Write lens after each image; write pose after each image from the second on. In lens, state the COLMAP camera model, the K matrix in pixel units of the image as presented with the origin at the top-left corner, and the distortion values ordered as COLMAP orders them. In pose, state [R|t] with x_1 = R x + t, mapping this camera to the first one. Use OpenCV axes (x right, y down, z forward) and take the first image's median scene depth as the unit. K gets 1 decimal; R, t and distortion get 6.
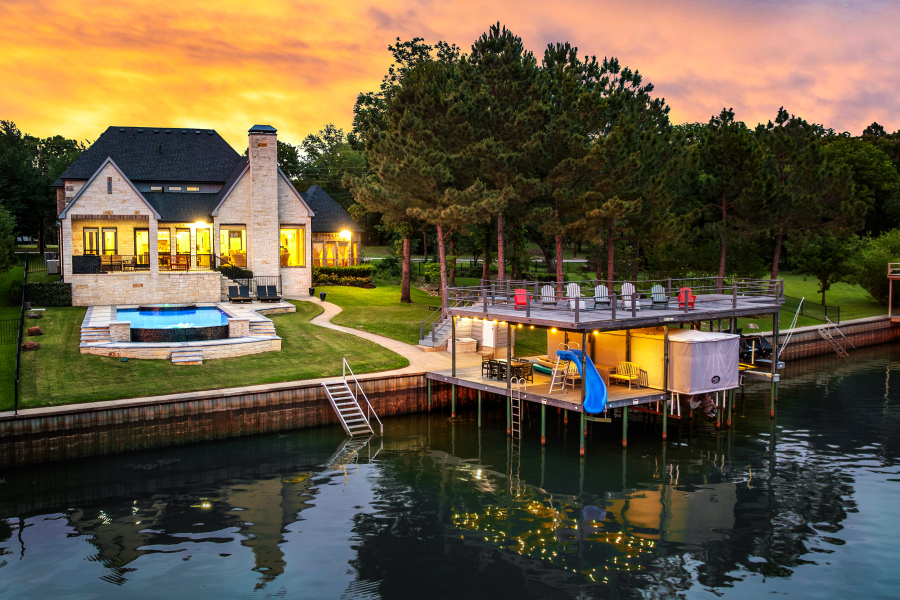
lens RADIAL K [[879.0, 0, 442.6], [0, 879.0, 303.5], [0, 0, 1]] dist [-0.012101, 0.000000]
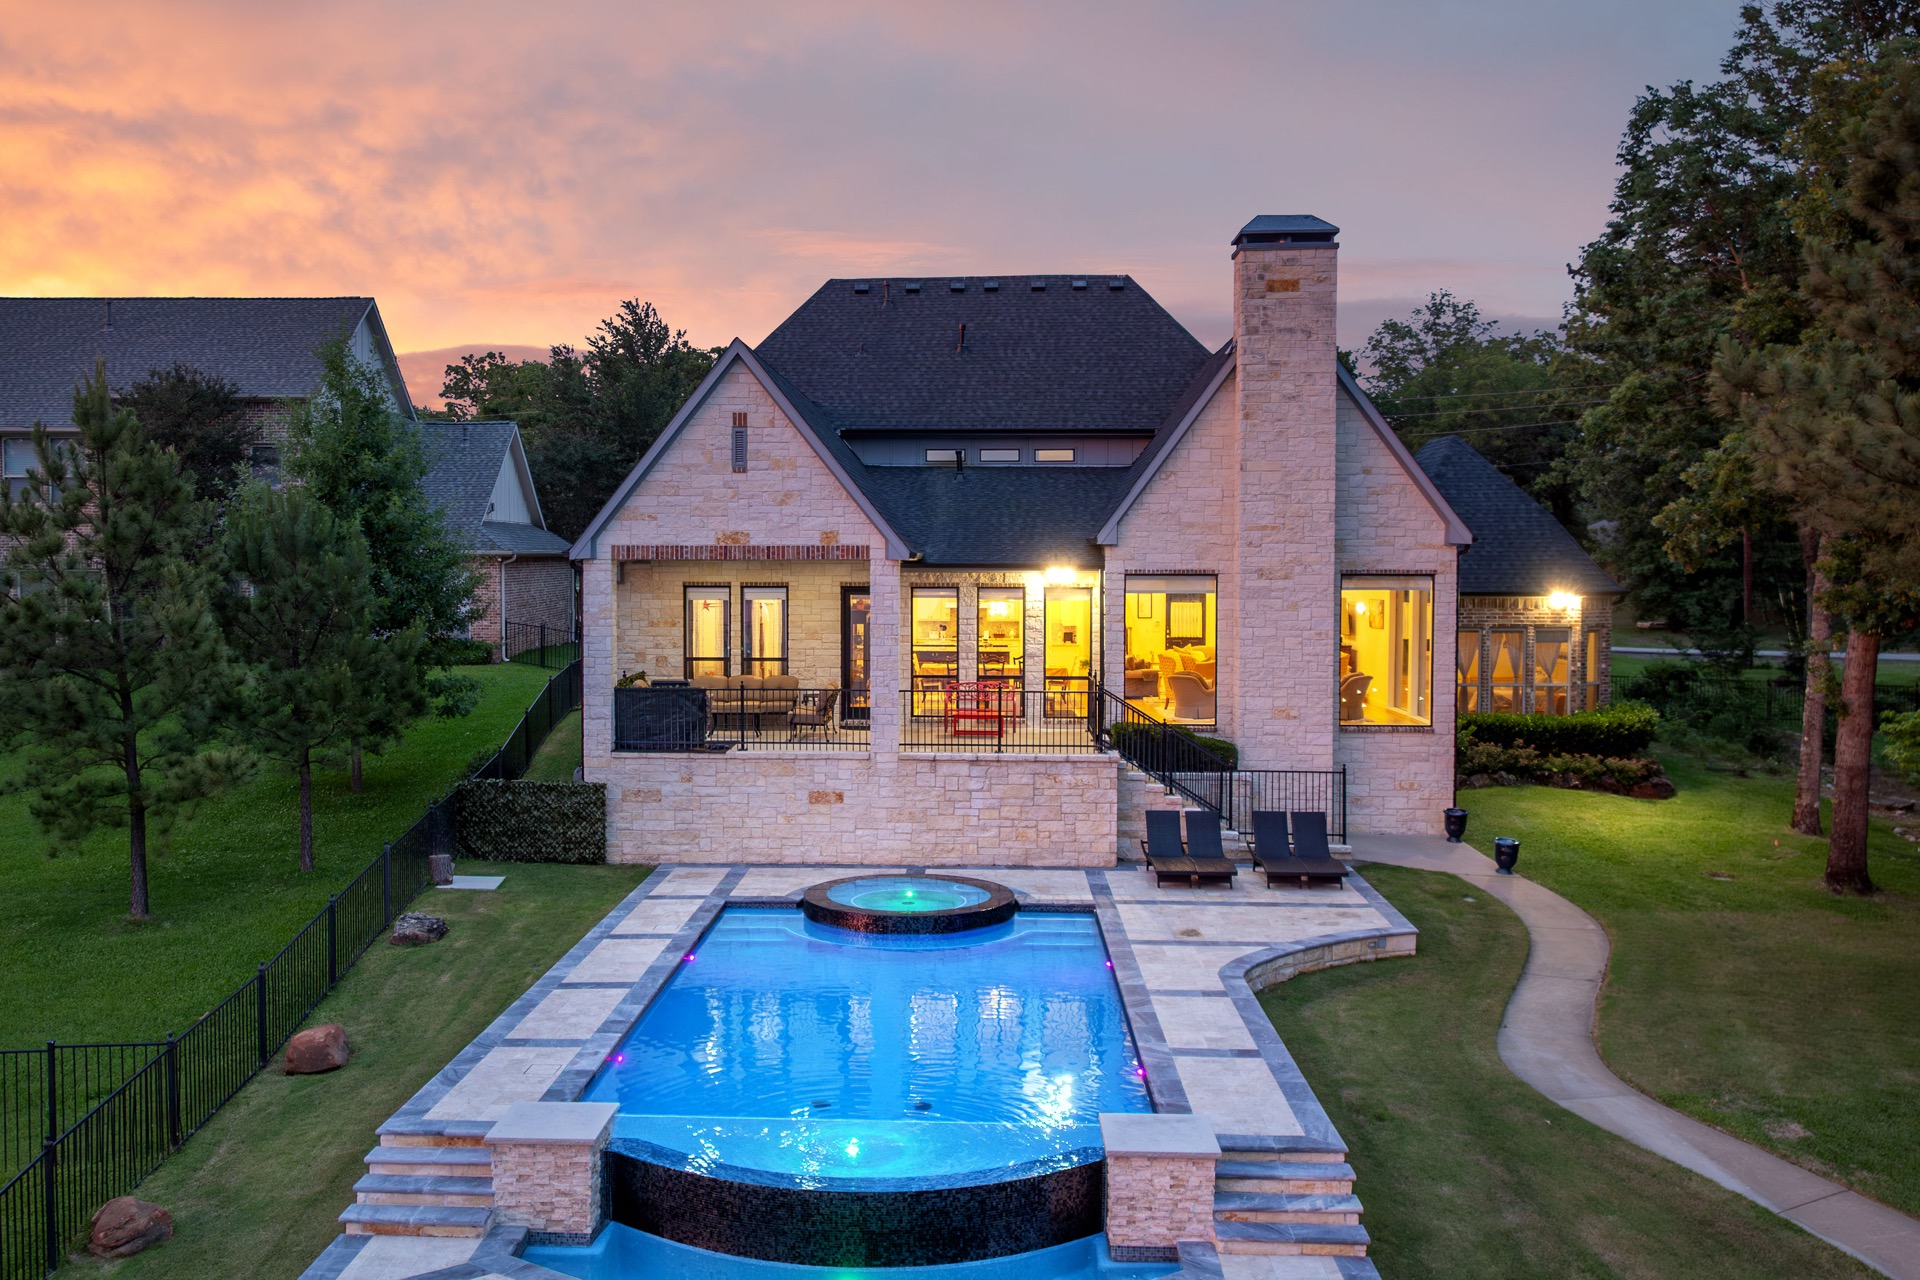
lens RADIAL K [[1636.0, 0, 911.4], [0, 1636.0, 593.3], [0, 0, 1]] dist [-0.007677, -0.037344]
pose [[0.917964, 0.009922, -0.396539, -0.120317], [-0.031360, 0.998373, -0.047614, -0.063180], [0.395421, 0.056143, 0.916782, 0.545768]]
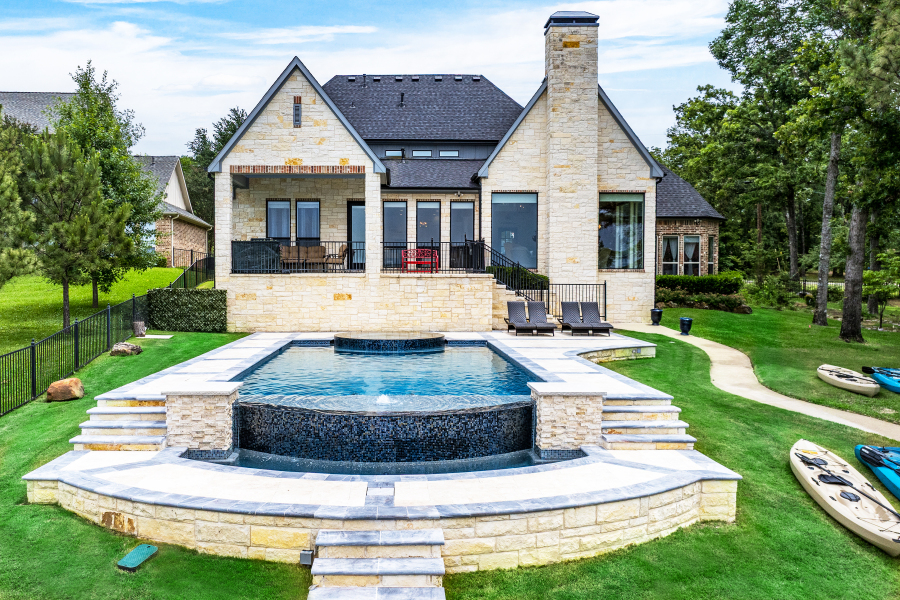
lens RADIAL K [[736.2, 0, 404.7], [0, 736.2, 292.1], [0, 0, 1]] dist [-0.027467, 0.014412]
pose [[0.940884, 0.007016, -0.338657, -0.163286], [-0.026454, 0.998254, -0.052814, -0.000771], [0.337695, 0.058650, 0.939426, 0.605977]]
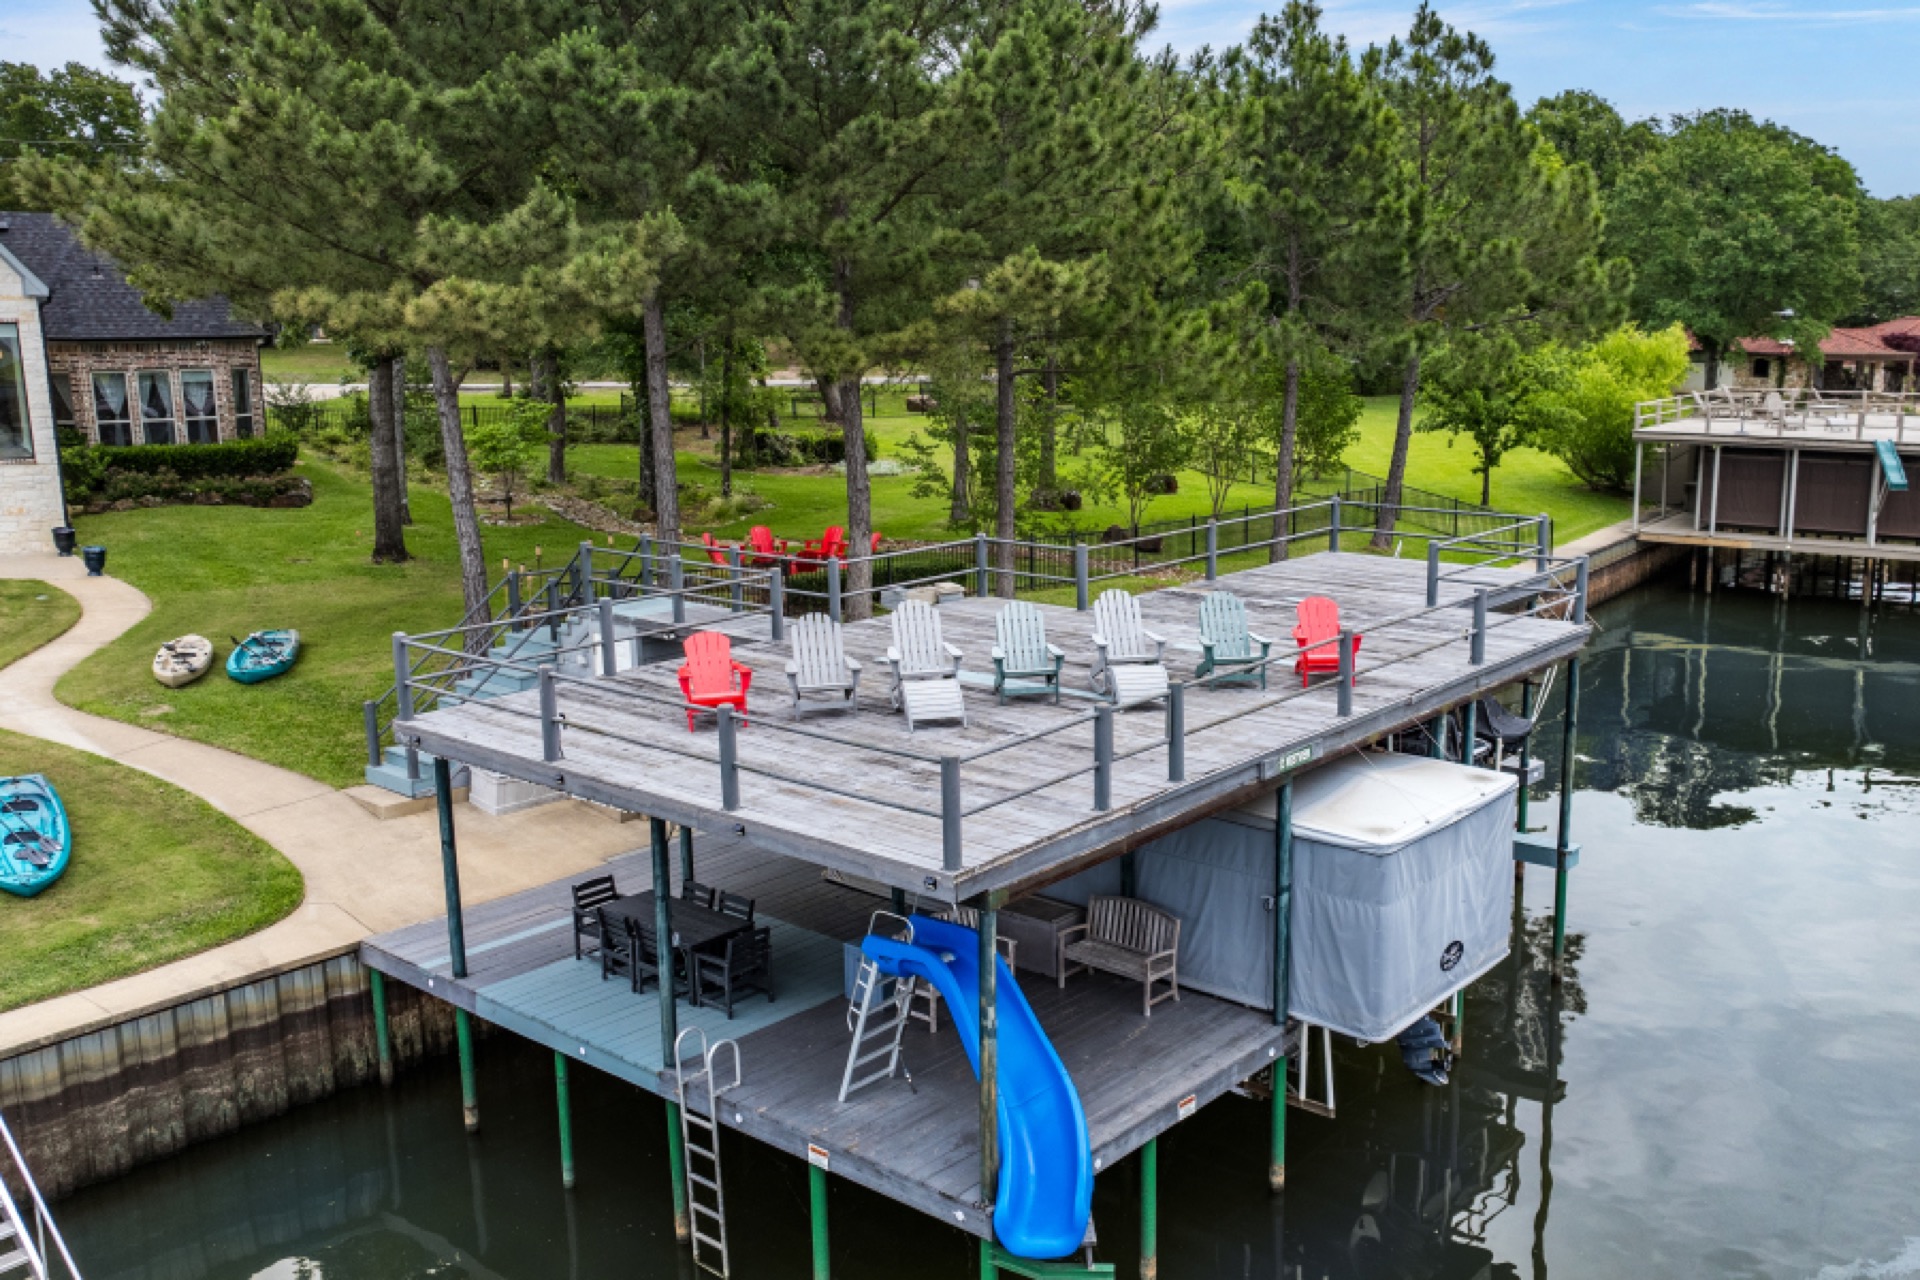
lens RADIAL K [[1661.3, 0, 1136.9], [0, 1661.3, 633.2], [0, 0, 1]] dist [-0.034156, 0.027278]
pose [[0.955203, -0.058062, 0.290201, 0.050595], [0.021550, 0.991609, 0.127463, -0.054488], [-0.295166, -0.115499, 0.948439, 0.376647]]
